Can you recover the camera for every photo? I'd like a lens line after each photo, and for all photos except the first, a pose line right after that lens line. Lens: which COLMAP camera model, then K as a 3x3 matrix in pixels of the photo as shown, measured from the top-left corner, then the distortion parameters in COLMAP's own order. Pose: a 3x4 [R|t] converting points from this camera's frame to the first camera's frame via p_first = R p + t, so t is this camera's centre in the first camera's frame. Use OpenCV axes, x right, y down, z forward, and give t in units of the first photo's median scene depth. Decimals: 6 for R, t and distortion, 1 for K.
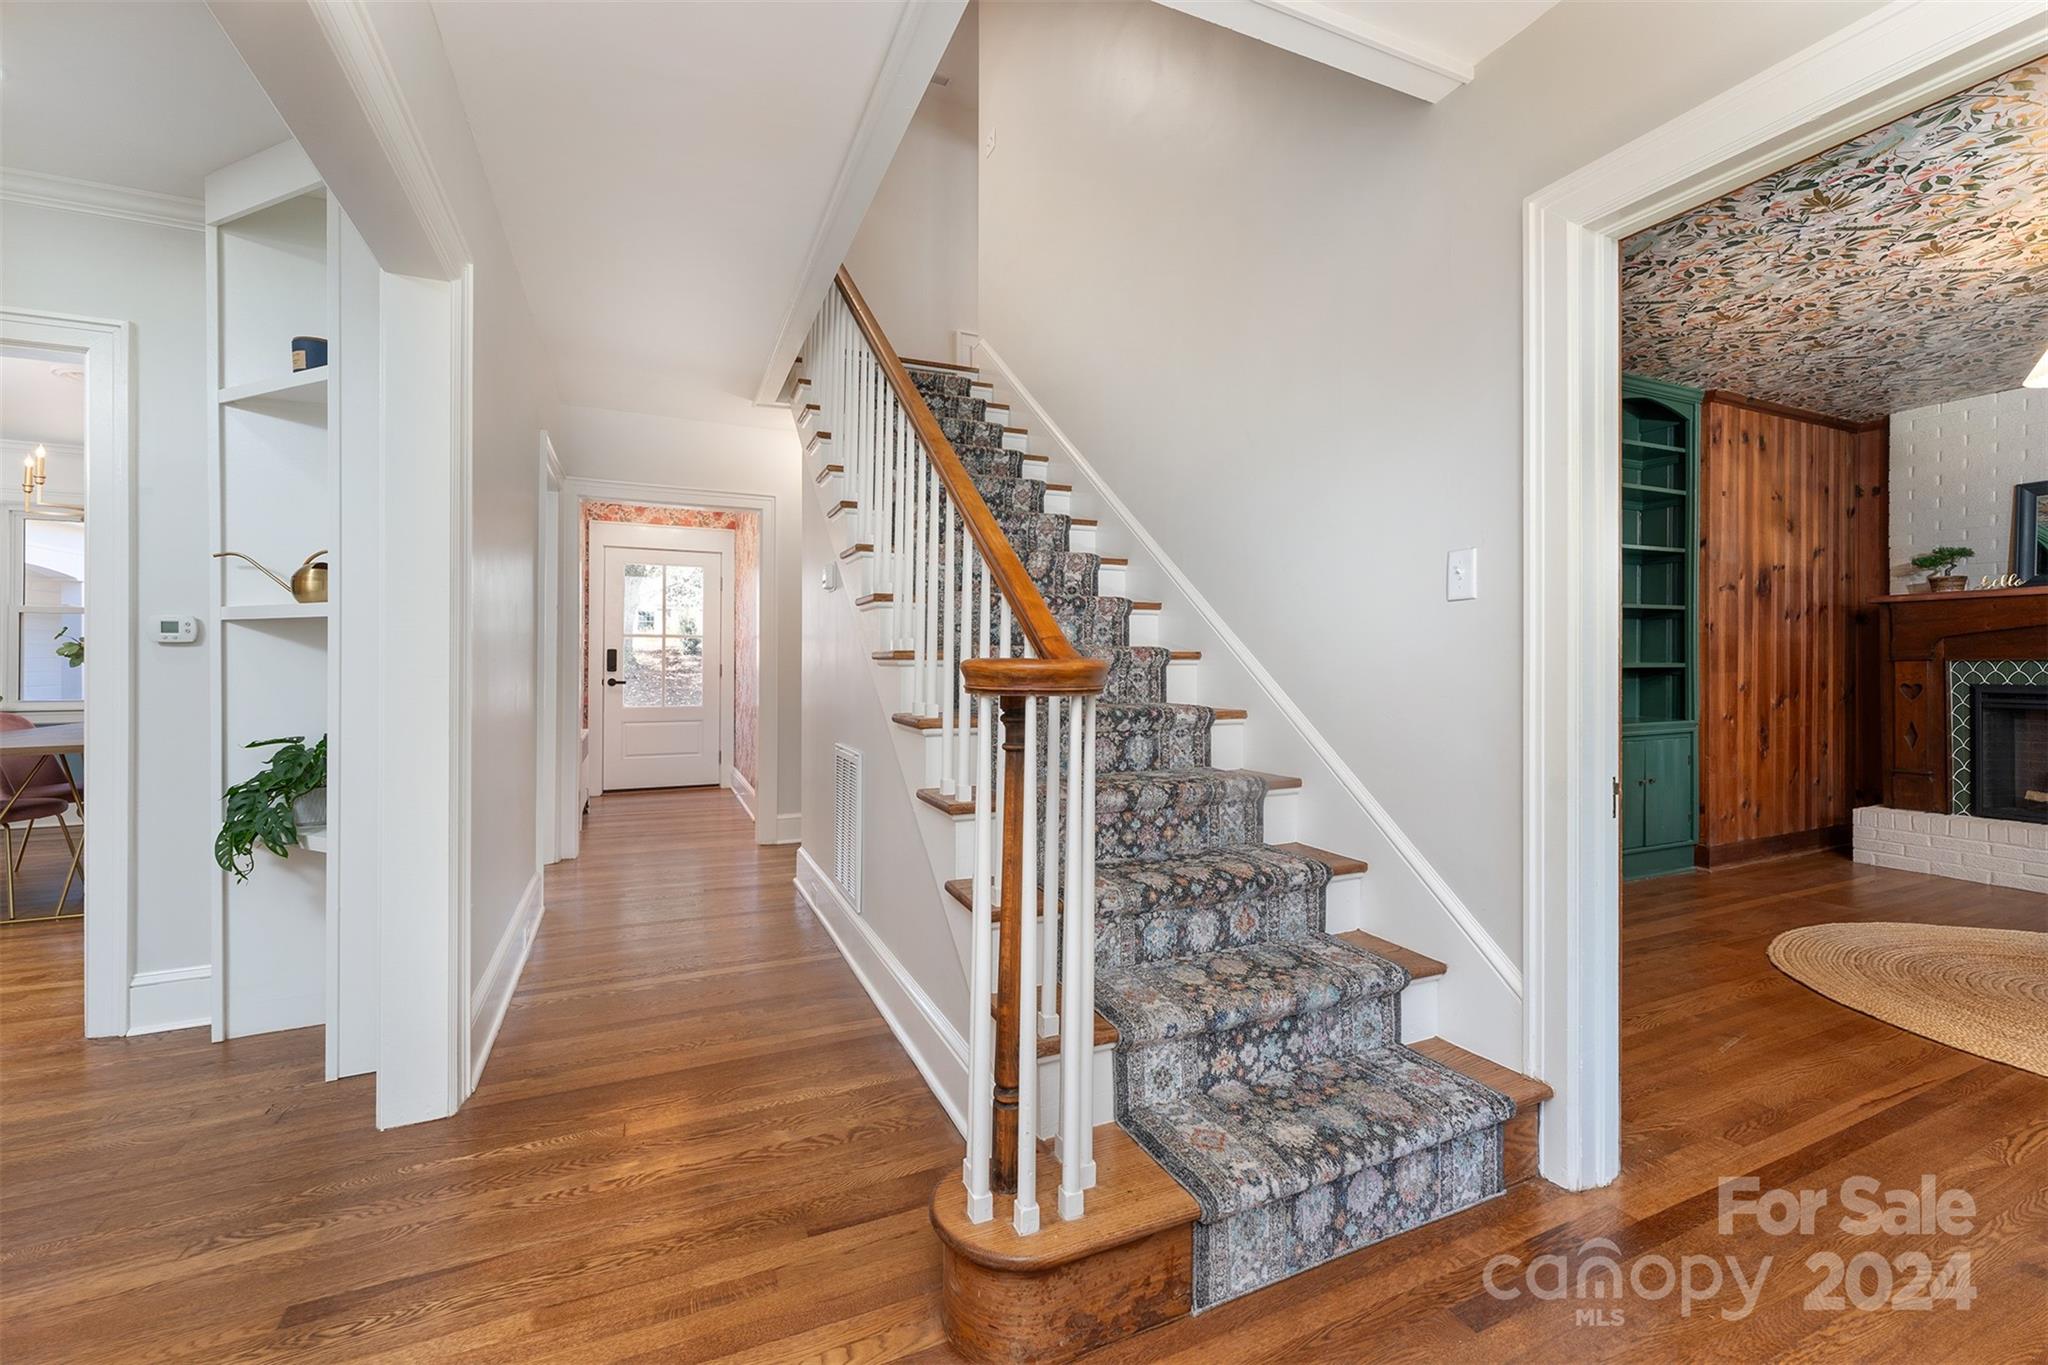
lens RADIAL K [[831.2, 0, 1022.4], [0, 831.2, 665.4], [0, 0, 1]] dist [0.002016, 0.000114]
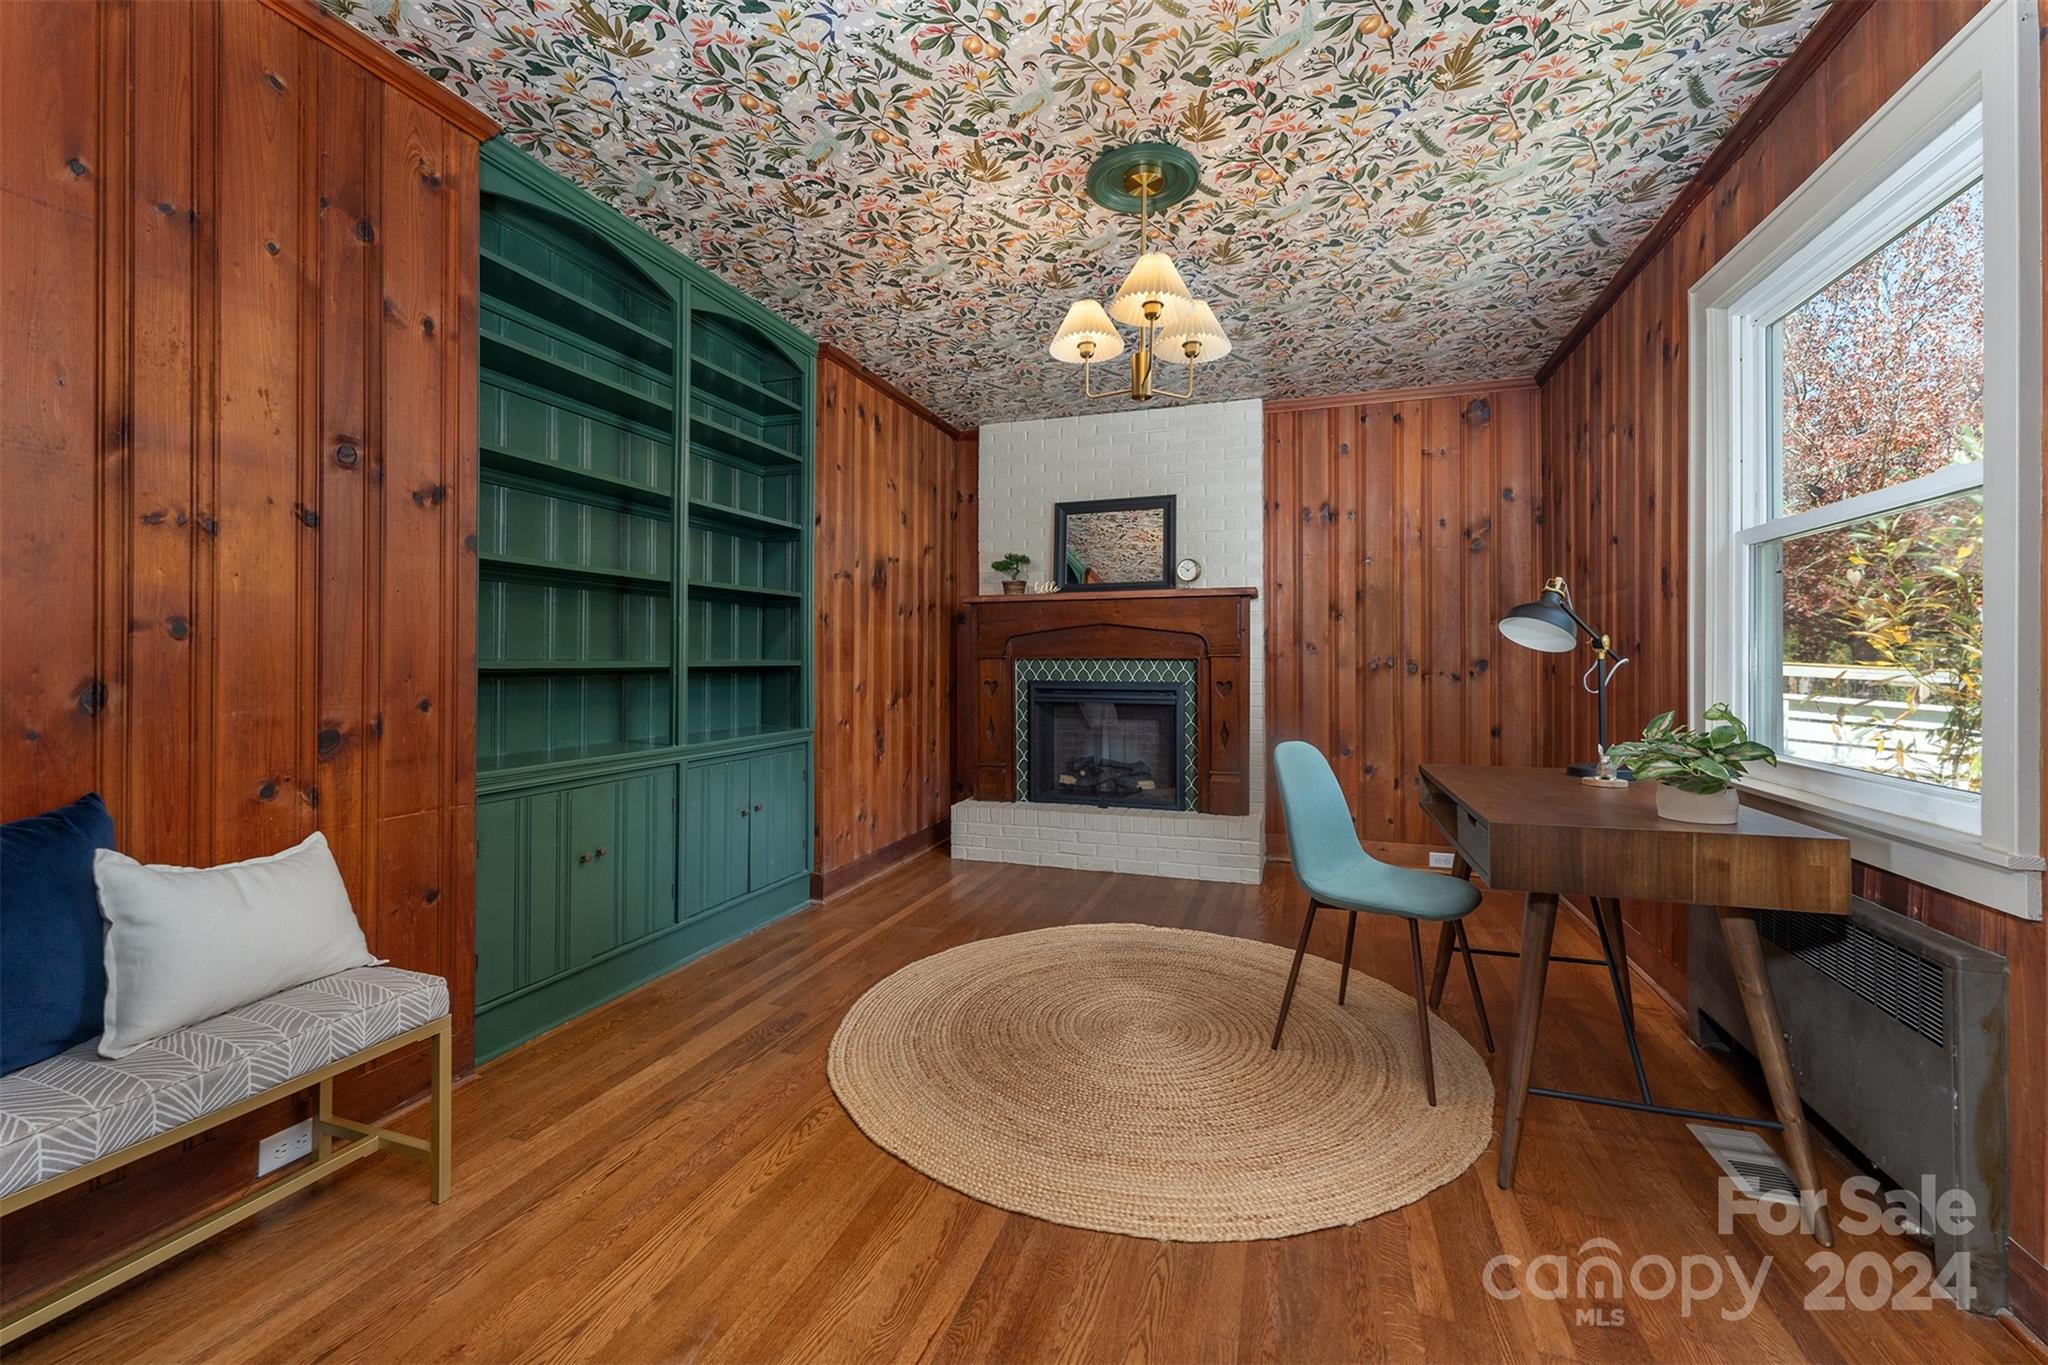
lens RADIAL K [[831.2, 0, 1022.7], [0, 831.2, 669.8], [0, 0, 1]] dist [0.002016, 0.000114]
pose [[0.682248, -0.006375, 0.731093, 0.328853], [0.001404, 0.999972, 0.007410, 0.000587], [-0.731120, -0.004029, 0.682237, 0.256733]]
